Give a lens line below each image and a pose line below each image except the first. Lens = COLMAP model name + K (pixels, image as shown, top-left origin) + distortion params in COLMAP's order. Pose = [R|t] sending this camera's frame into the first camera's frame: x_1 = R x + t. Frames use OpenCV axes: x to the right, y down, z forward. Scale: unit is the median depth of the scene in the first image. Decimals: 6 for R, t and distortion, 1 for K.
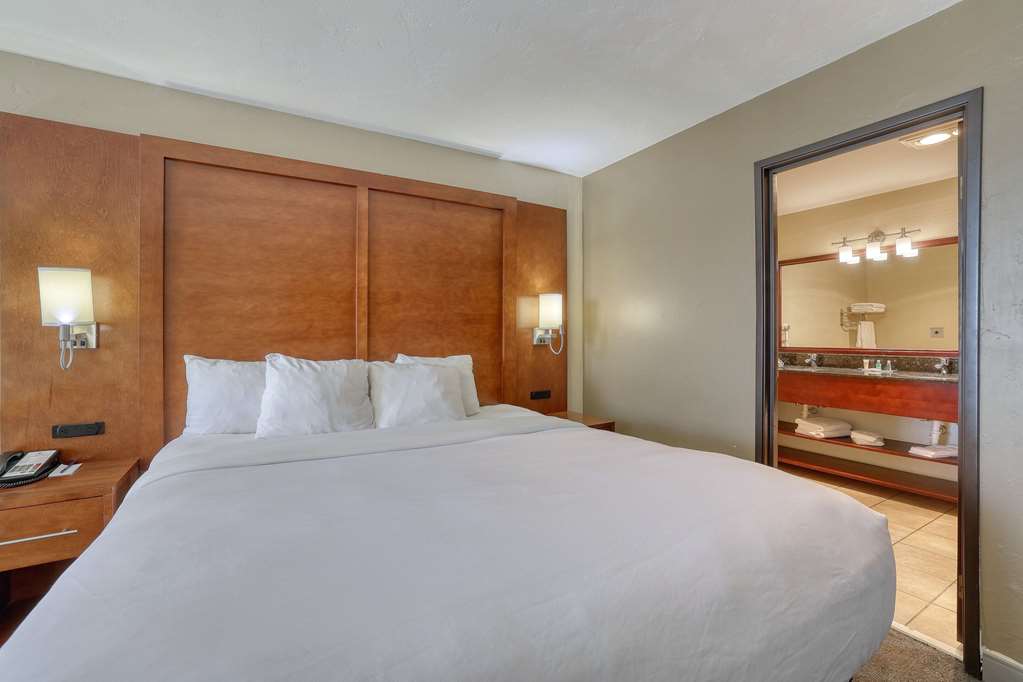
lens RADIAL K [[441.9, 0, 503.2], [0, 441.9, 335.7], [0, 0, 1]] dist [-0.047714, 0.016103]
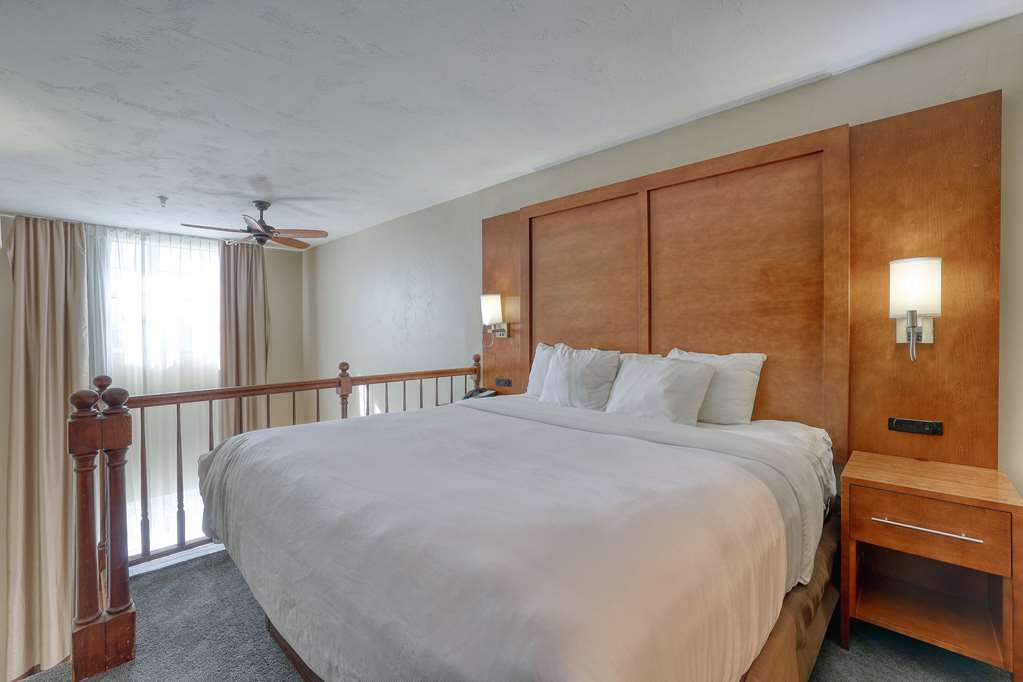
lens RADIAL K [[441.9, 0, 503.2], [0, 441.9, 335.7], [0, 0, 1]] dist [-0.047714, 0.016103]
pose [[0.279943, 0.008648, -0.959978, 0.559825], [0.002436, 0.999950, 0.009719, 0.002627], [0.960013, -0.005059, 0.279908, 0.334953]]
